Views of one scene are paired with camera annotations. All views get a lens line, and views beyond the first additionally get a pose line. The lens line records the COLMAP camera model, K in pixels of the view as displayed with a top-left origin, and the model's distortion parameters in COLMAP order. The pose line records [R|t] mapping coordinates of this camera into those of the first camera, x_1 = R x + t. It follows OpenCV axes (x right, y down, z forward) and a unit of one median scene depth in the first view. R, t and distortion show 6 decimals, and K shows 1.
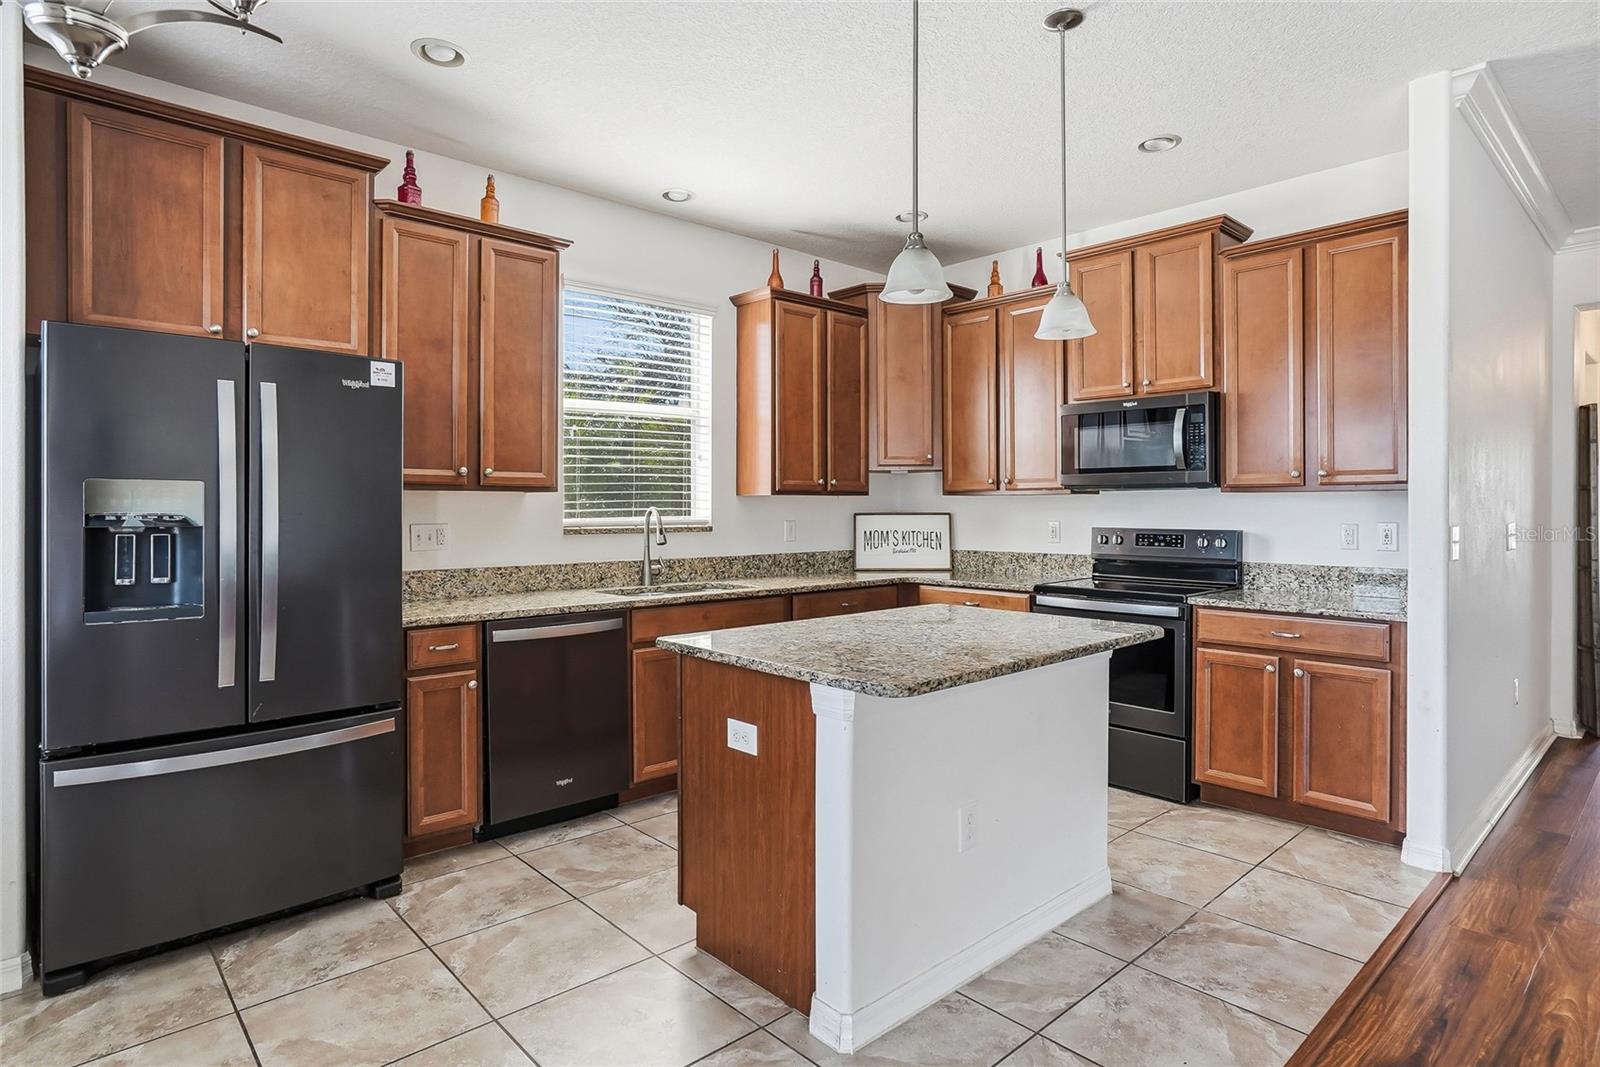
lens RADIAL K [[860.6, 0, 798.4], [0, 860.6, 510.9], [0, 0, 1]] dist [-0.047328, 0.028441]
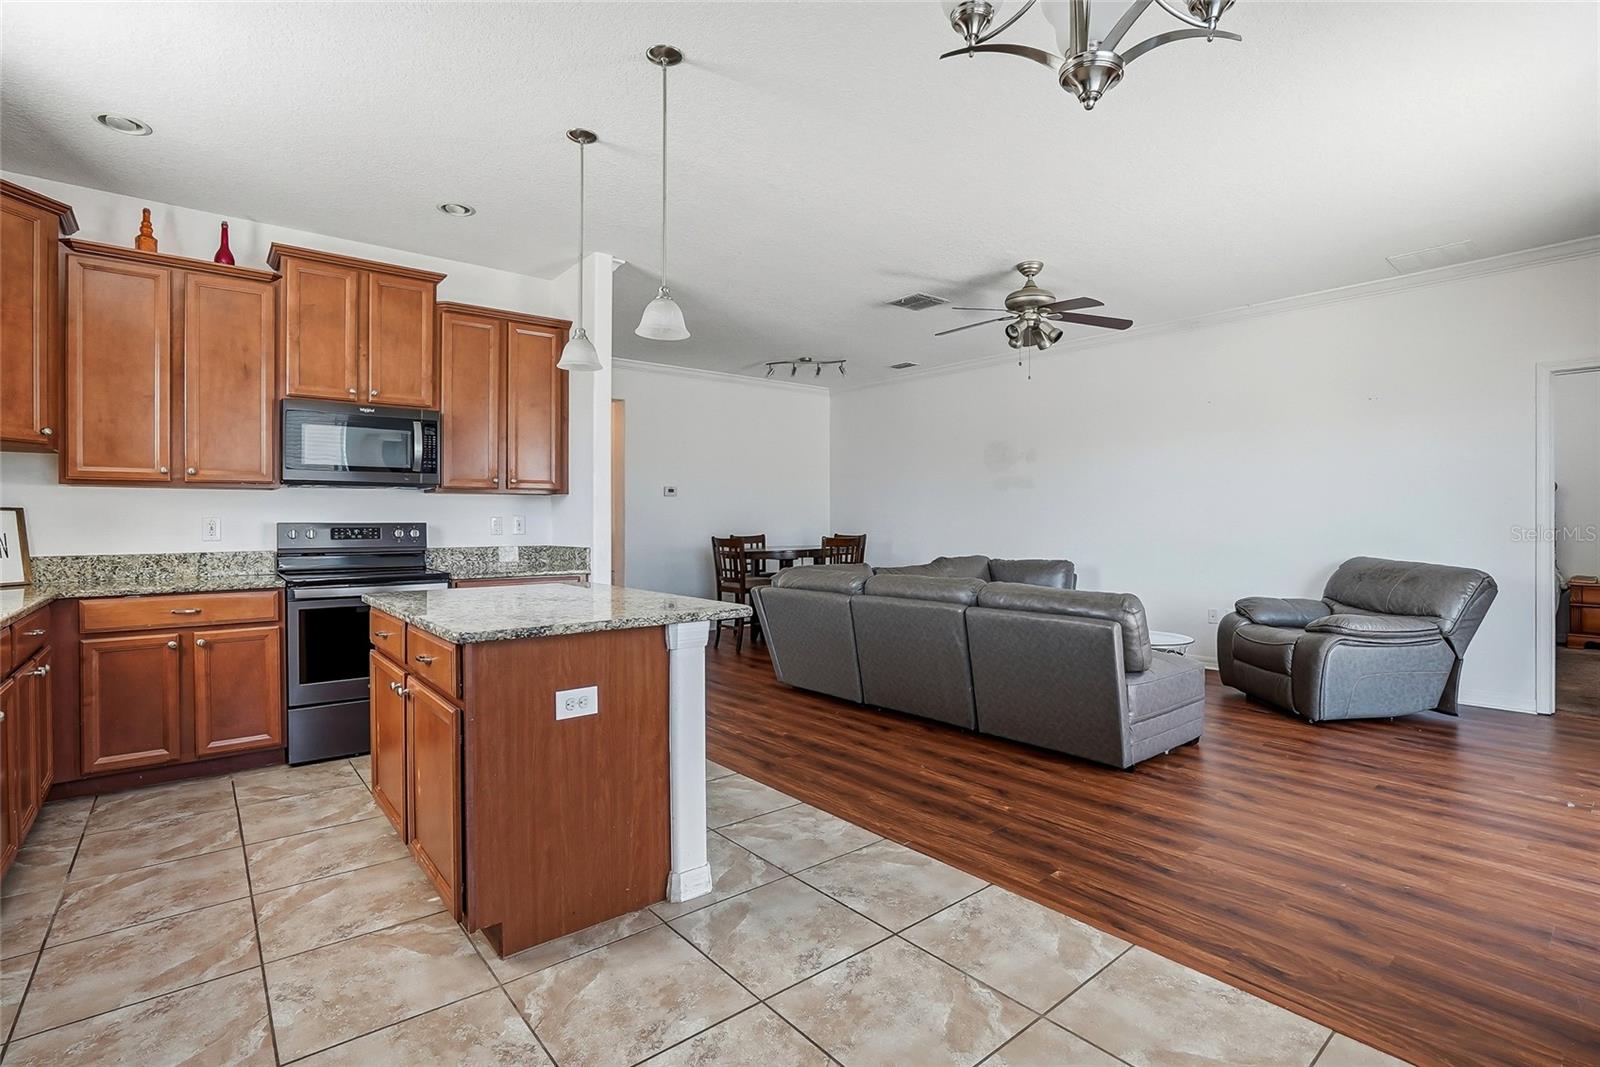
lens RADIAL K [[750.6, 0, 800.7], [0, 750.6, 524.3], [0, 0, 1]] dist [-0.061709, 0.023769]
pose [[0.044736, -0.003399, 0.998993, -0.599543], [0.006616, 0.999973, 0.003106, 0.027437], [-0.998977, 0.006471, 0.044757, 0.427607]]
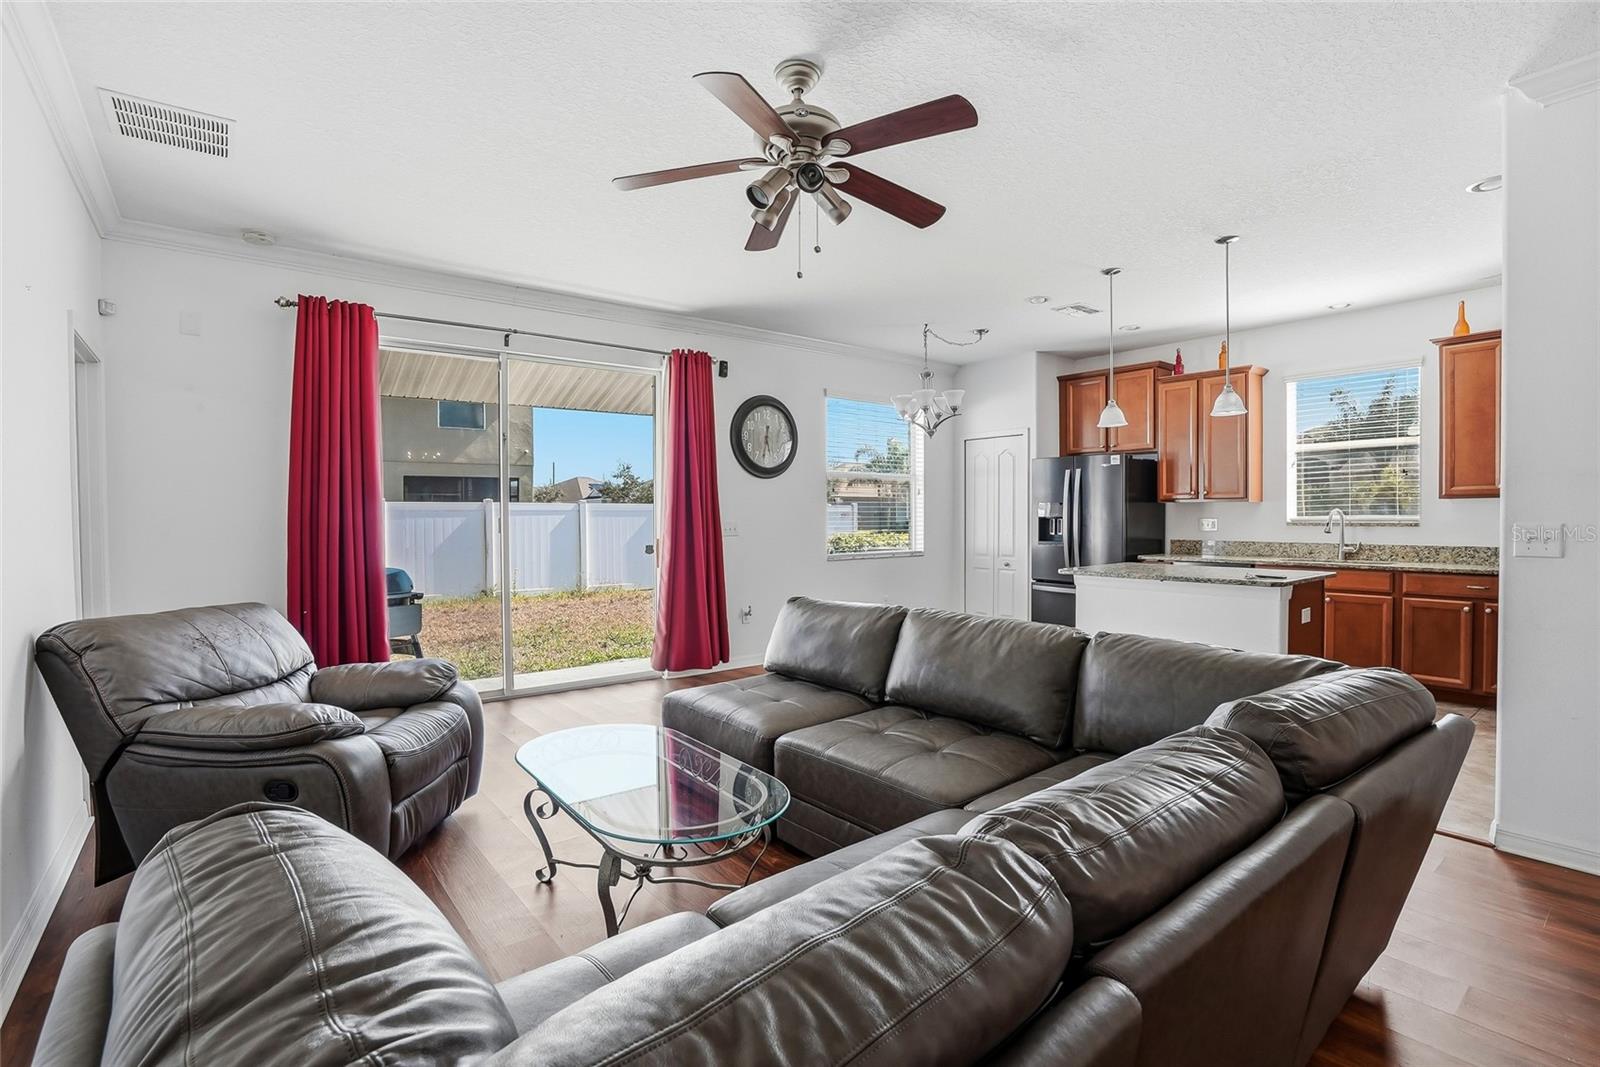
lens RADIAL K [[742.8, 0, 798.0], [0, 742.8, 528.4], [0, 0, 1]] dist [-0.061160, 0.024037]
pose [[-0.075923, 0.019346, -0.996926, 1.379882], [0.000990, 0.999813, 0.019326, 0.005015], [0.997113, 0.000481, -0.075928, 0.143616]]
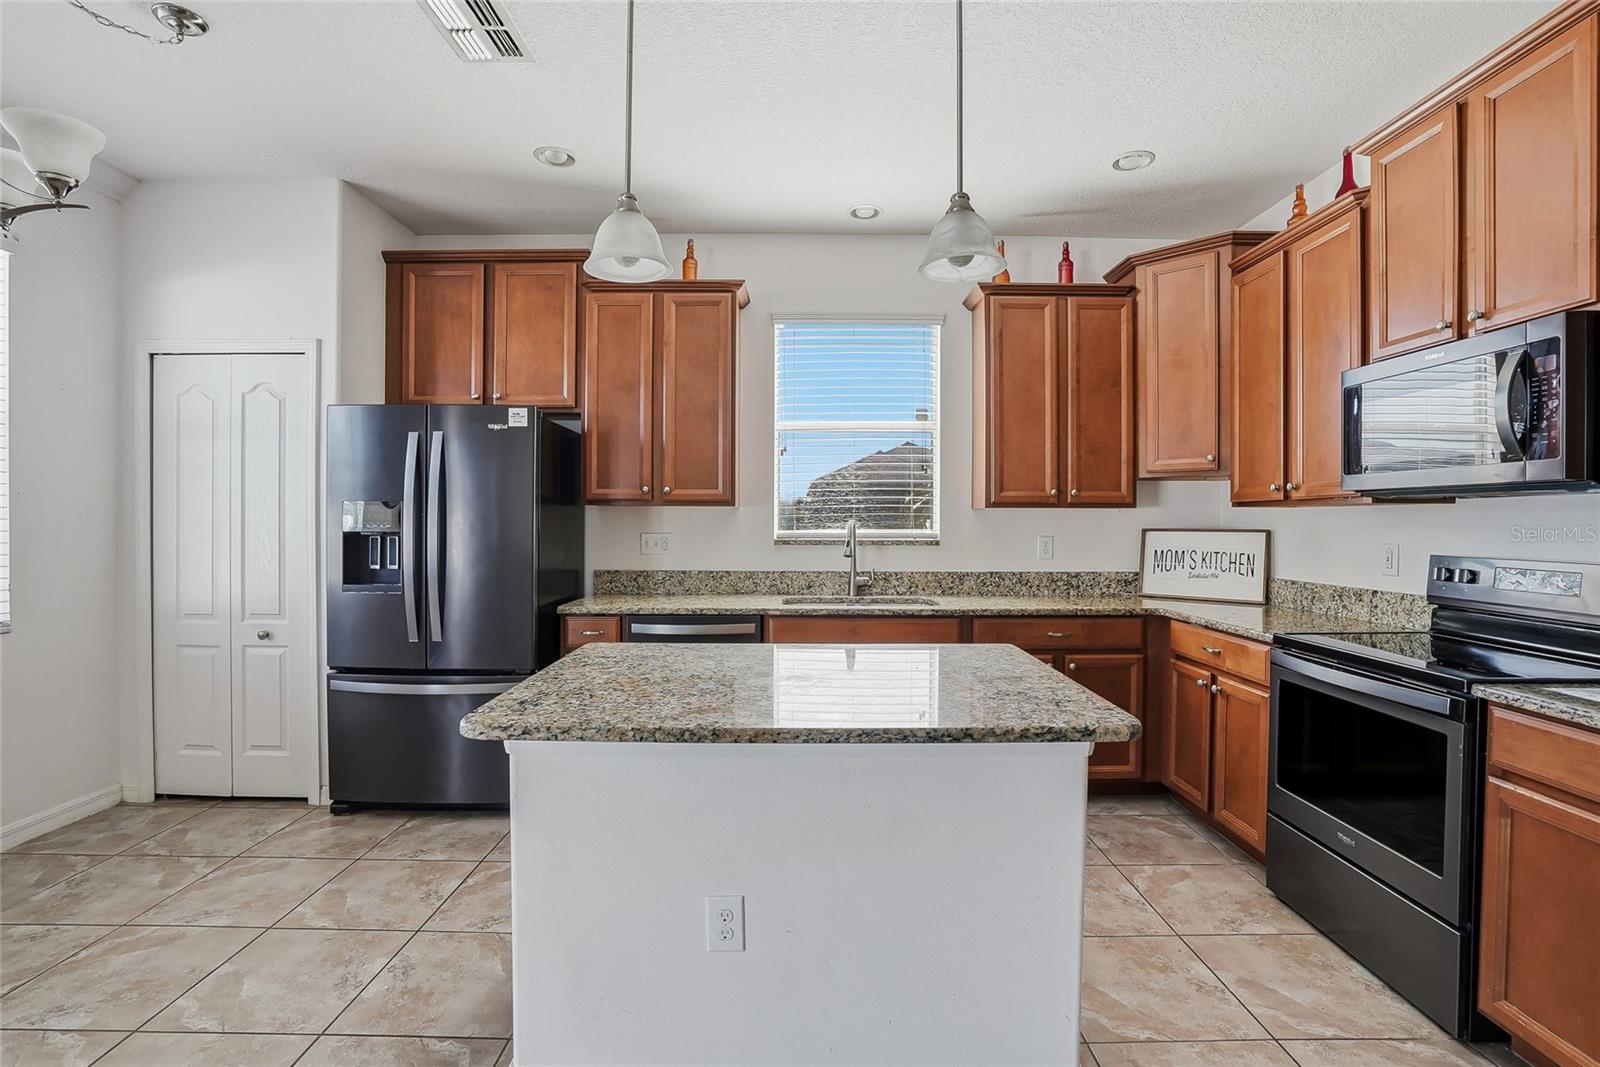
lens RADIAL K [[742.8, 0, 798.0], [0, 742.8, 528.4], [0, 0, 1]] dist [-0.061160, 0.024037]
pose [[0.738929, 0.011548, -0.673685, 0.437298], [-0.006873, 0.999930, 0.009602, -0.003195], [0.673749, -0.002465, 0.738956, 0.338669]]
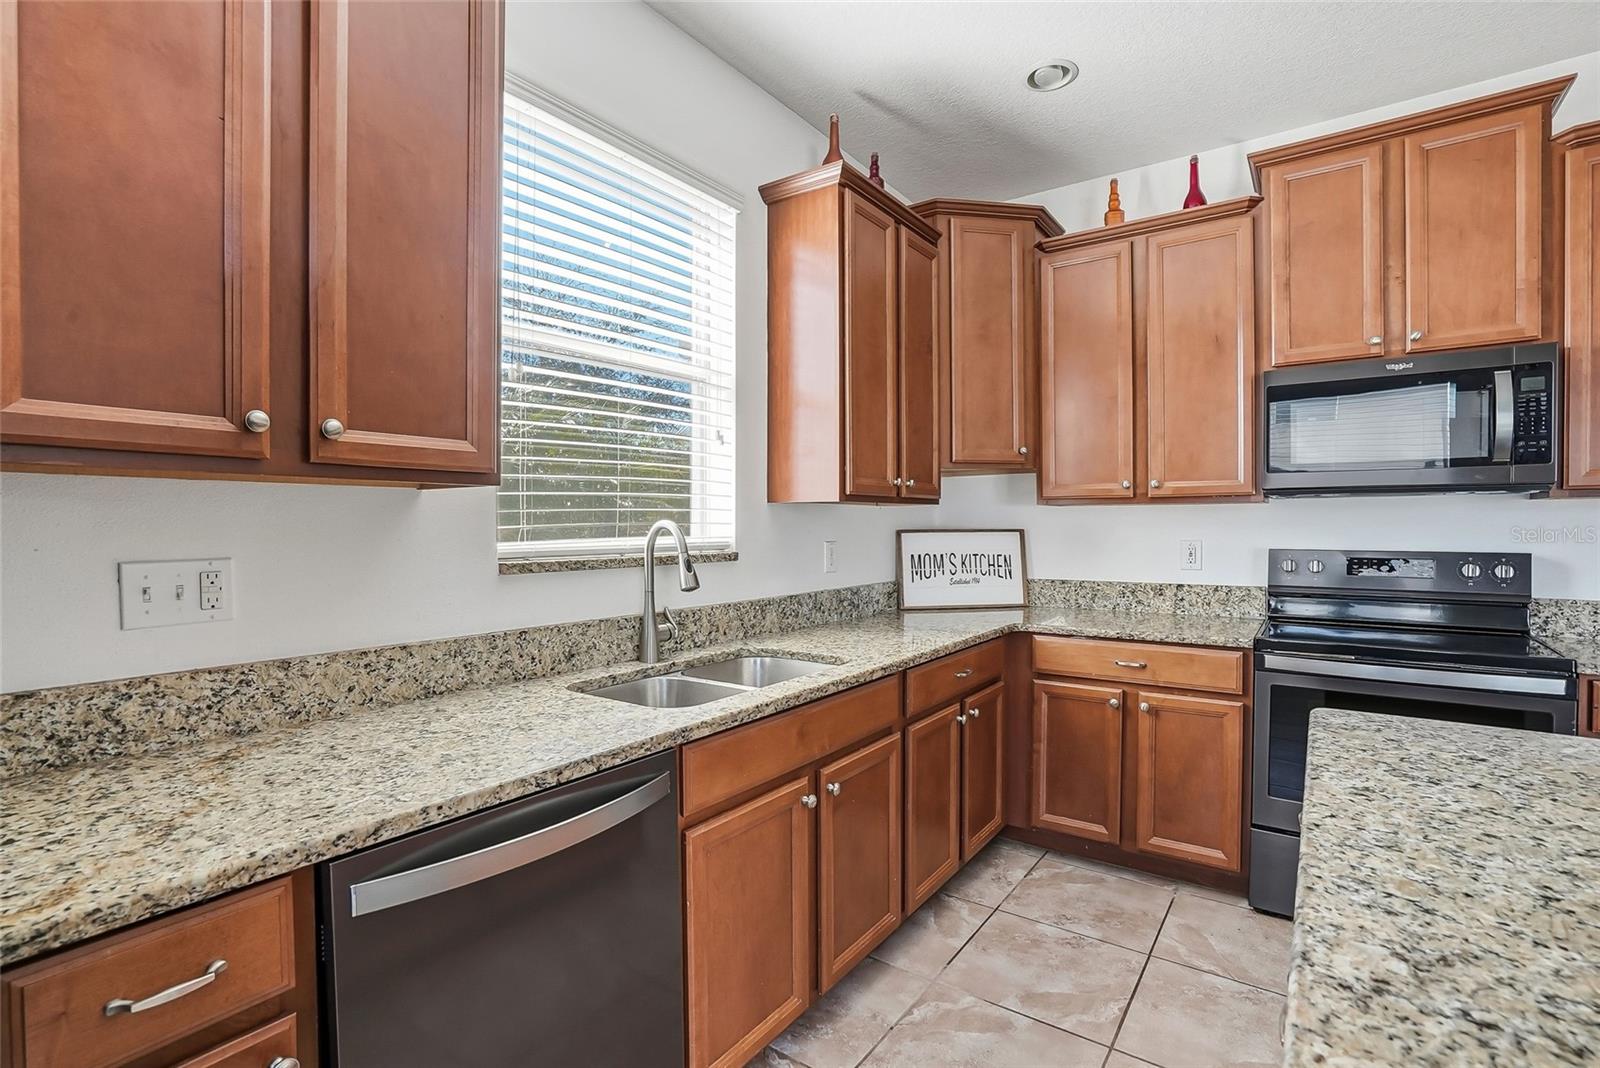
lens RADIAL K [[746.3, 0, 798.0], [0, 746.3, 536.9], [0, 0, 1]] dist [-0.059043, 0.020656]
pose [[0.979150, -0.005188, 0.203073, -0.207798], [0.002779, 0.999922, 0.012150, 0.000910], [-0.203120, -0.011332, 0.979088, 0.589811]]
